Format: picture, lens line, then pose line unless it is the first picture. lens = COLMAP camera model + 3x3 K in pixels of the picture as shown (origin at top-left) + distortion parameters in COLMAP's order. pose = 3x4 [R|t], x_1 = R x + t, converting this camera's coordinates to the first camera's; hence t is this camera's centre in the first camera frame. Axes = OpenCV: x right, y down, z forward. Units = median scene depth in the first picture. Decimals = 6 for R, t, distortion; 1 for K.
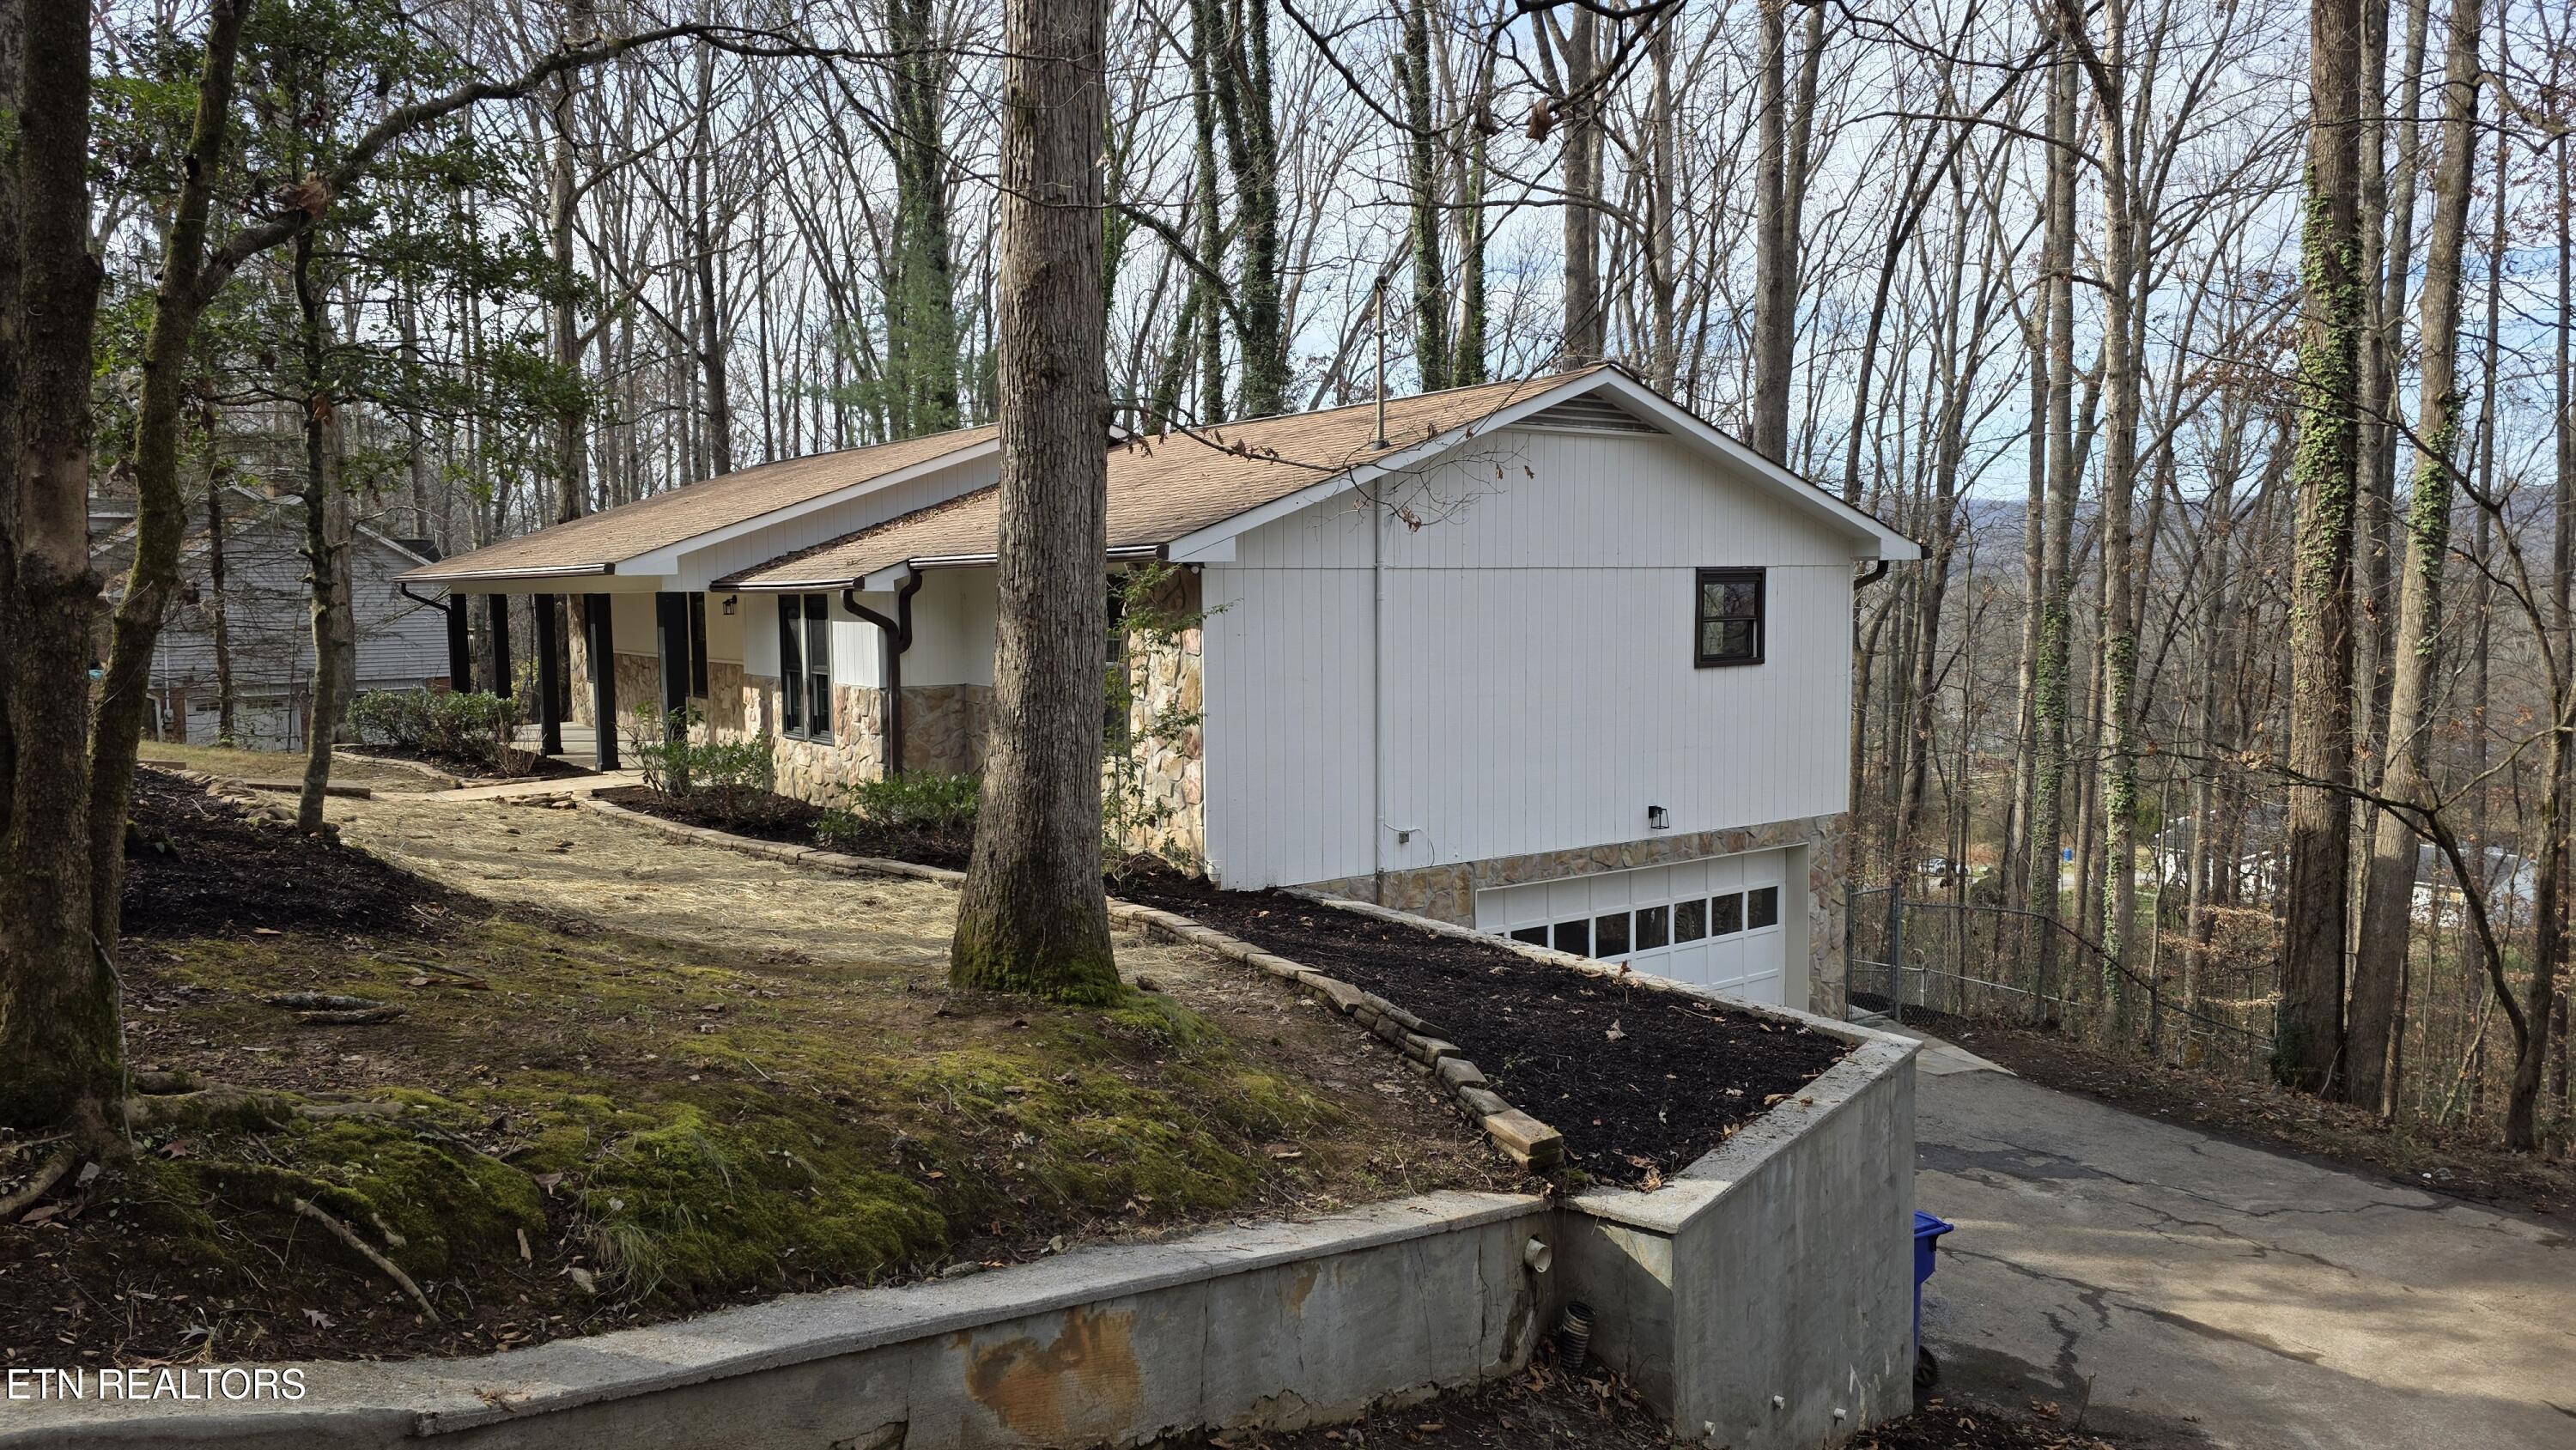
lens RADIAL K [[1708.0, 0, 1288.0], [0, 1708.0, 725.0], [0, 0, 1]] dist [0.037939, -0.000575]
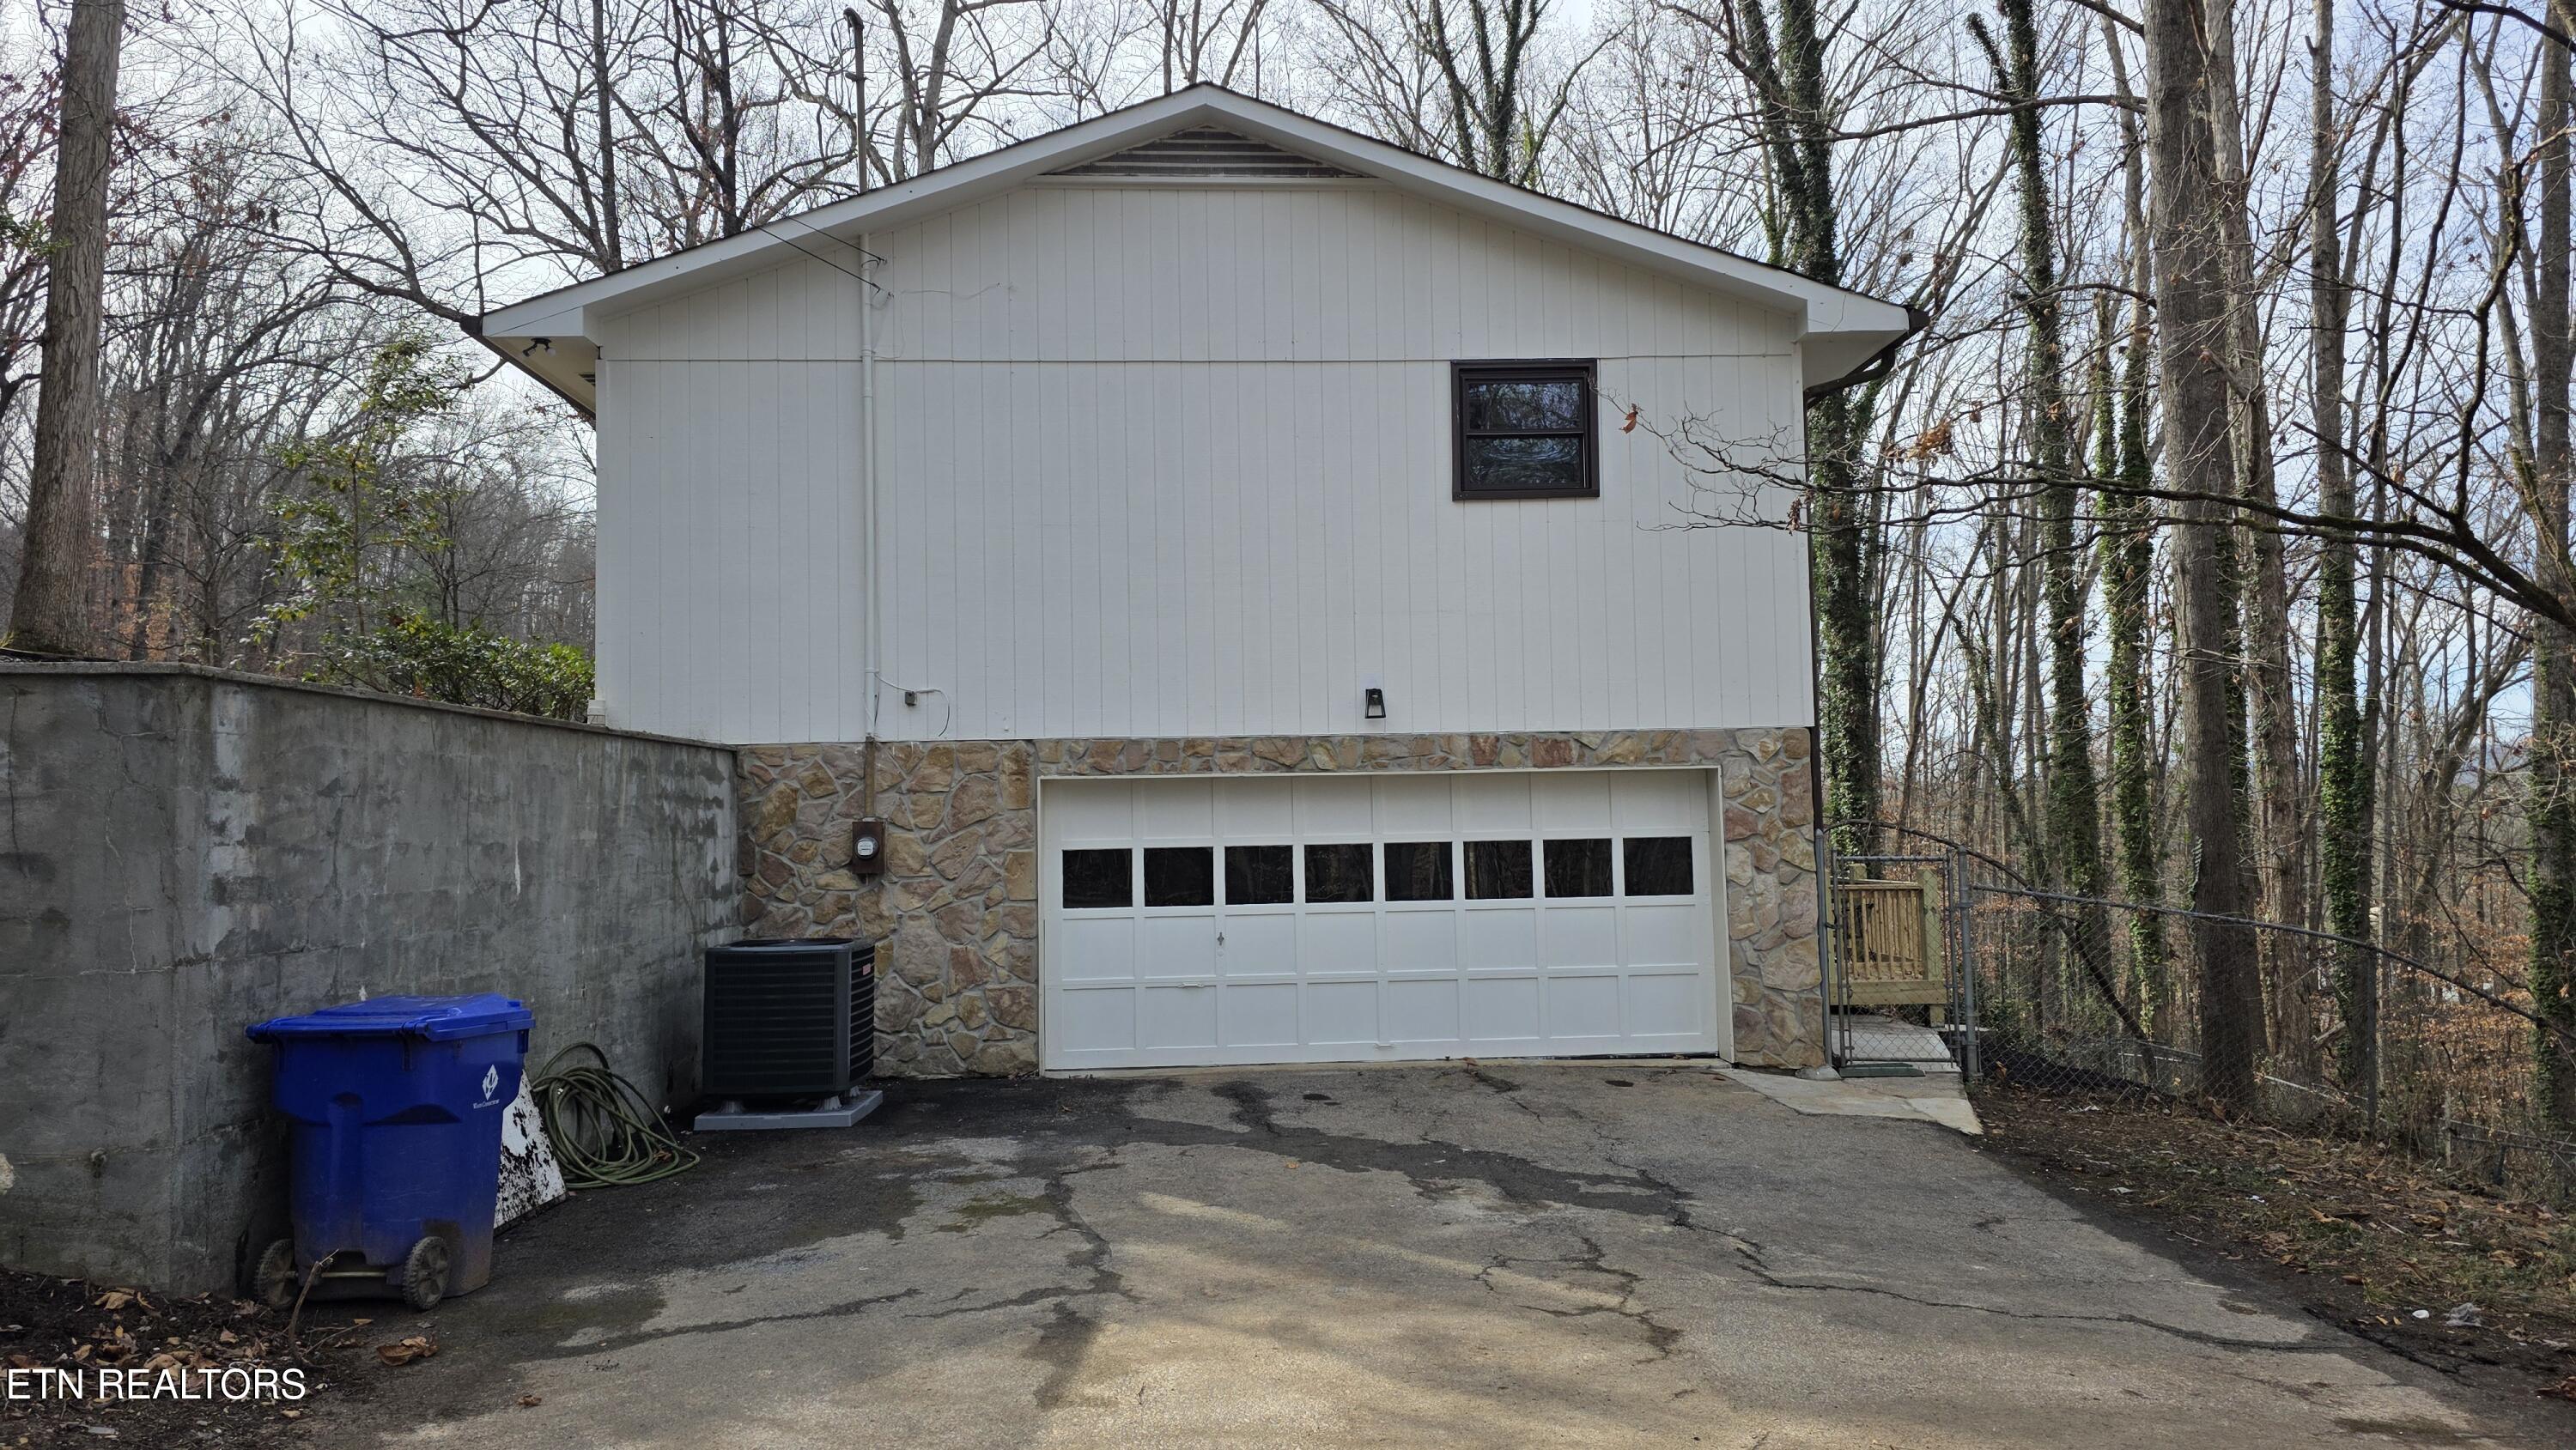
lens RADIAL K [[1708.0, 0, 1288.0], [0, 1708.0, 725.0], [0, 0, 1]] dist [0.037939, -0.000575]
pose [[0.844995, -0.041799, -0.533138, 0.558663], [-0.027732, 0.992174, -0.121742, 0.149077], [0.534055, 0.117656, 0.837223, 0.384515]]
